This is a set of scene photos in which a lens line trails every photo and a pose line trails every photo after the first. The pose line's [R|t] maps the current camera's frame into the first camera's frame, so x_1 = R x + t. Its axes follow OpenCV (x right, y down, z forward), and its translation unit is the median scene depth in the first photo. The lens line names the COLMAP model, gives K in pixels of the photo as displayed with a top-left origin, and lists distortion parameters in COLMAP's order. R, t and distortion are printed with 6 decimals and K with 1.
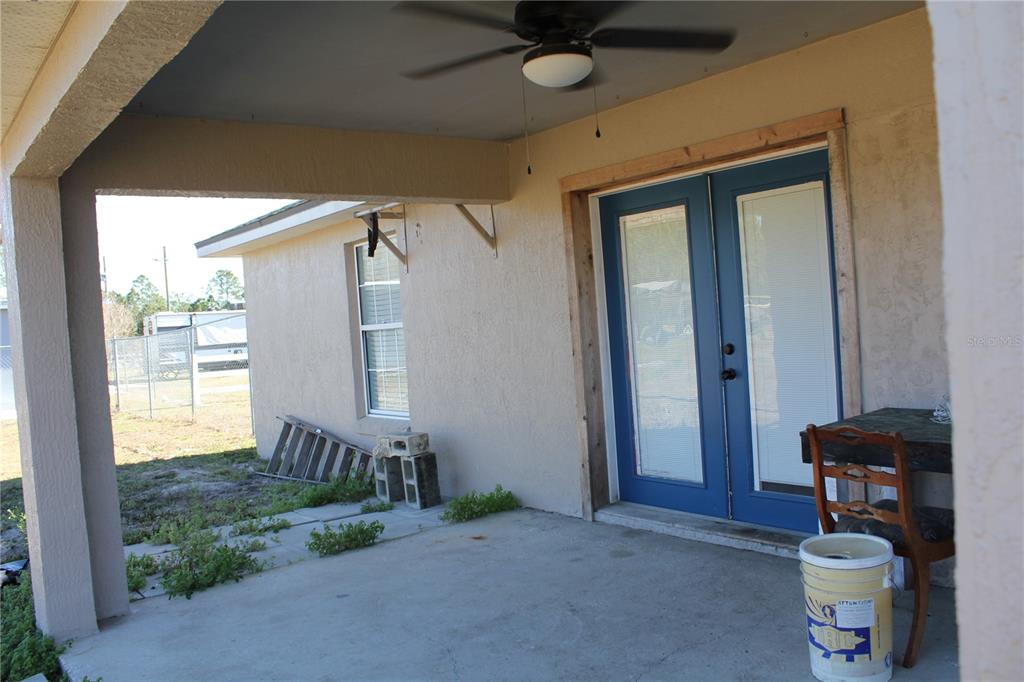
lens RADIAL K [[853.6, 0, 510.4], [0, 853.6, 335.4], [0, 0, 1]] dist [-0.179821, 0.192831]
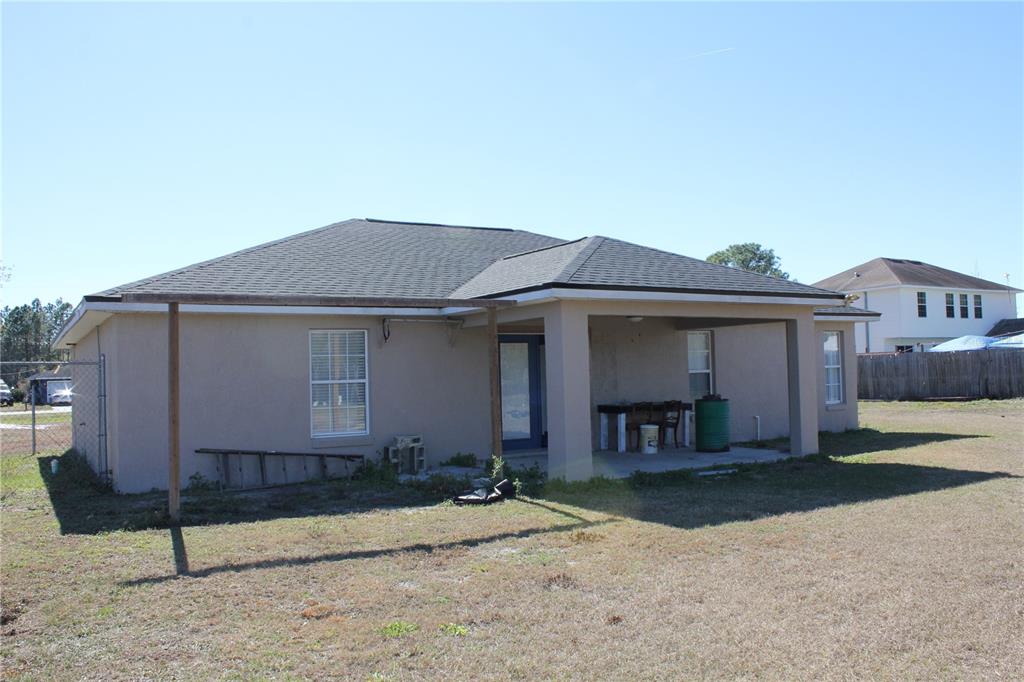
lens RADIAL K [[853.6, 0, 510.4], [0, 853.6, 335.4], [0, 0, 1]] dist [-0.179821, 0.192831]
pose [[0.120068, 0.123016, 0.985115, -2.487860], [0.046562, 0.990503, -0.129364, 0.182612], [-0.991673, 0.061402, 0.113200, 0.644239]]
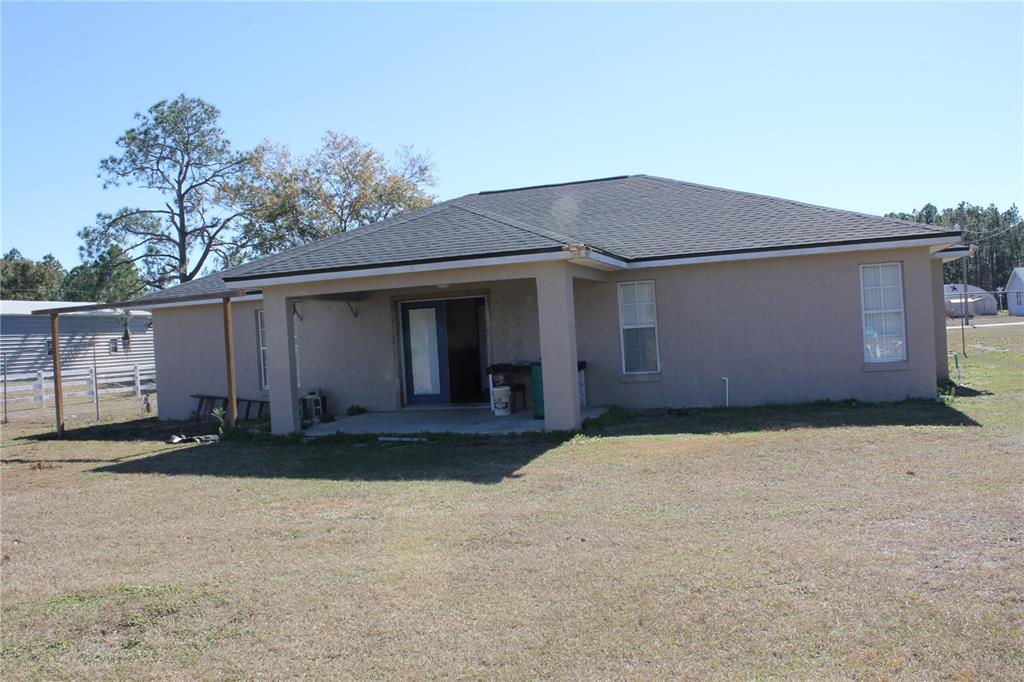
lens RADIAL K [[853.6, 0, 510.4], [0, 853.6, 335.4], [0, 0, 1]] dist [-0.179821, 0.192831]
pose [[0.826352, 0.028348, 0.562439, -1.264421], [0.009408, 0.997898, -0.064118, 0.147495], [-0.563075, 0.058275, 0.824349, -1.685312]]
